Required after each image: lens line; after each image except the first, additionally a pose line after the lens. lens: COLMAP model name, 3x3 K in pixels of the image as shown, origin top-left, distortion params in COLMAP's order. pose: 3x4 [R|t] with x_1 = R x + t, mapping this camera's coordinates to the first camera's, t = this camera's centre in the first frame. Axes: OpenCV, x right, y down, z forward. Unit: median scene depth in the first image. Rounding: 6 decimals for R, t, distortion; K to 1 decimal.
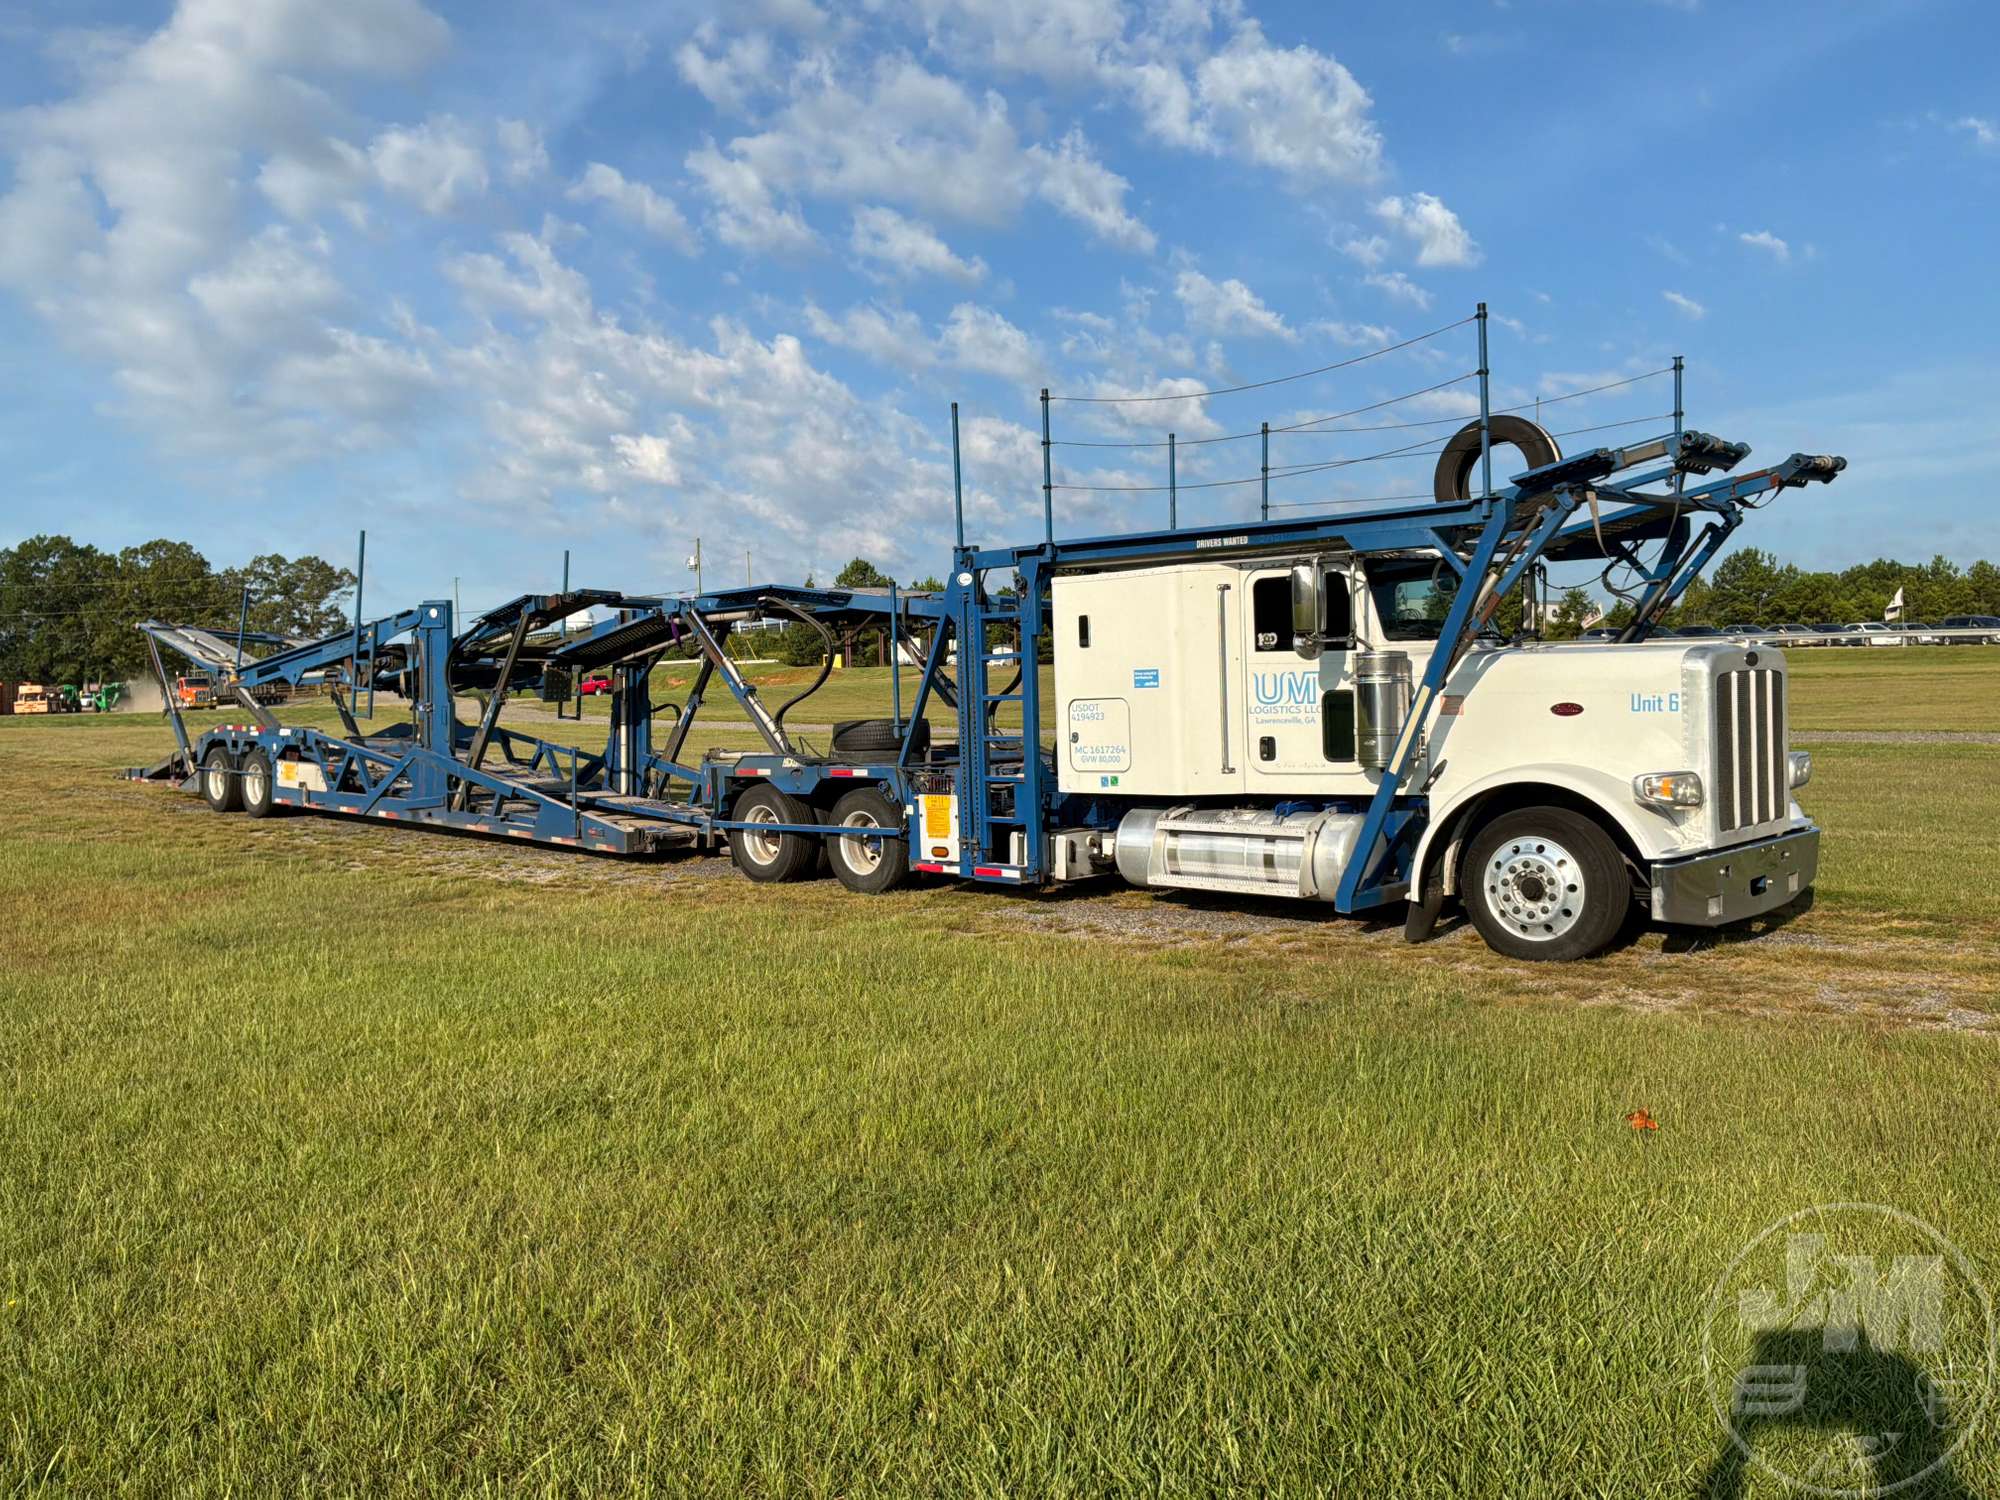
lens RADIAL K [[1664.8, 0, 1007.1], [0, 1664.8, 750.5], [0, 0, 1]] dist [0.126372, -0.266345]
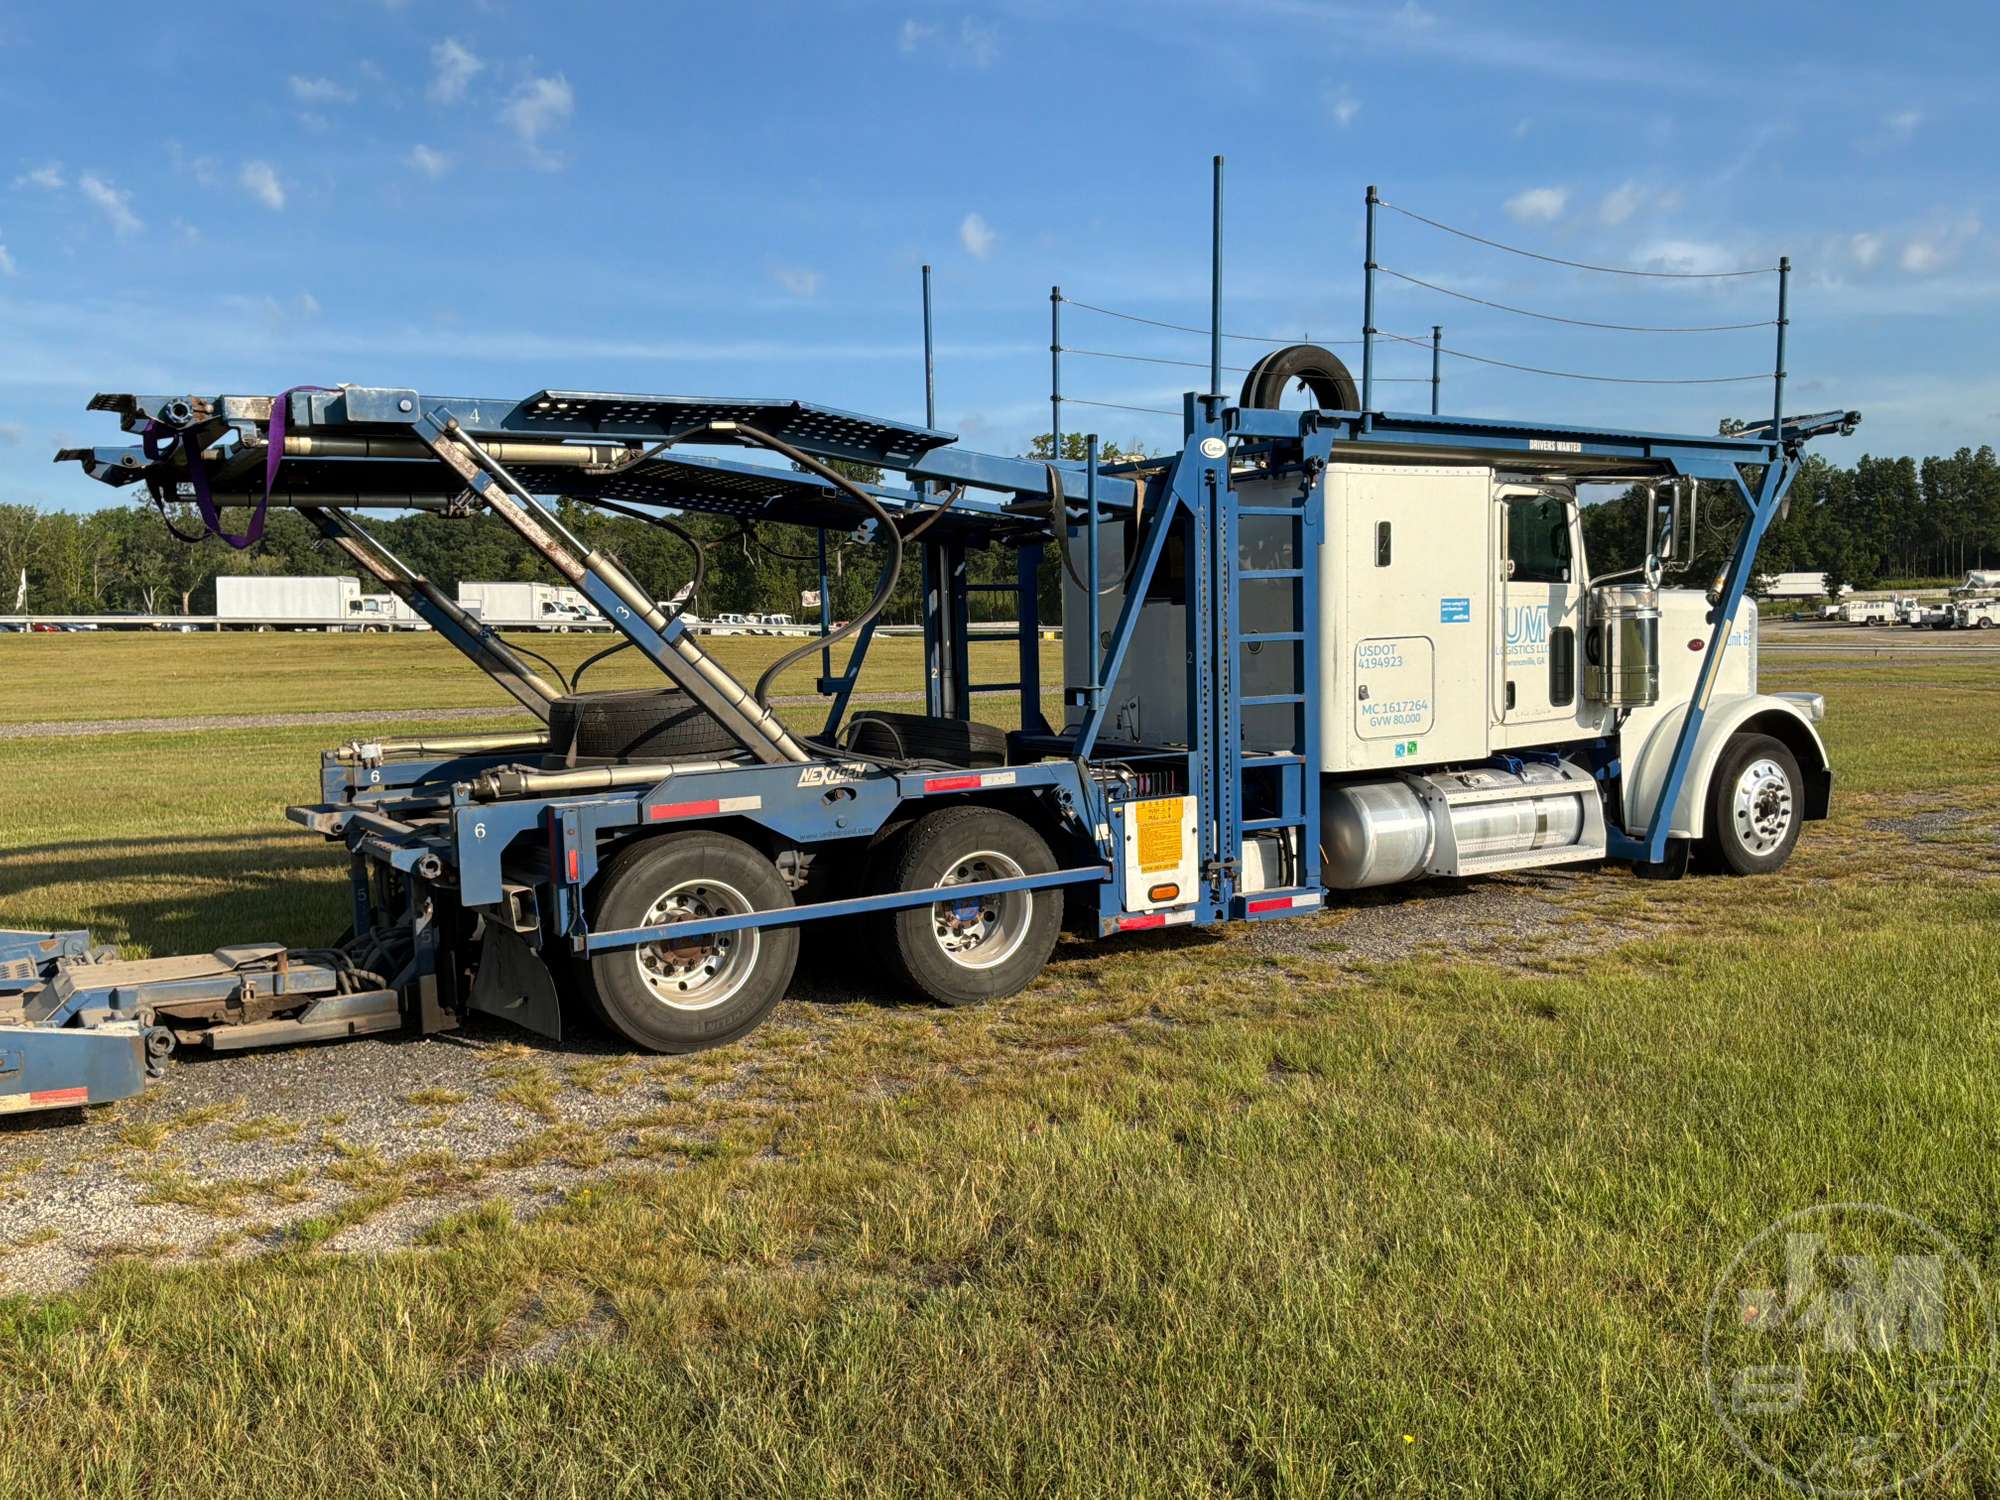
lens RADIAL K [[1664.8, 0, 1007.1], [0, 1664.8, 750.5], [0, 0, 1]] dist [0.126372, -0.266345]
pose [[0.235042, -0.051763, 0.970606, -0.577277], [0.053180, 0.997770, 0.040333, -0.016662], [-0.970529, 0.042136, 0.237271, 0.816379]]
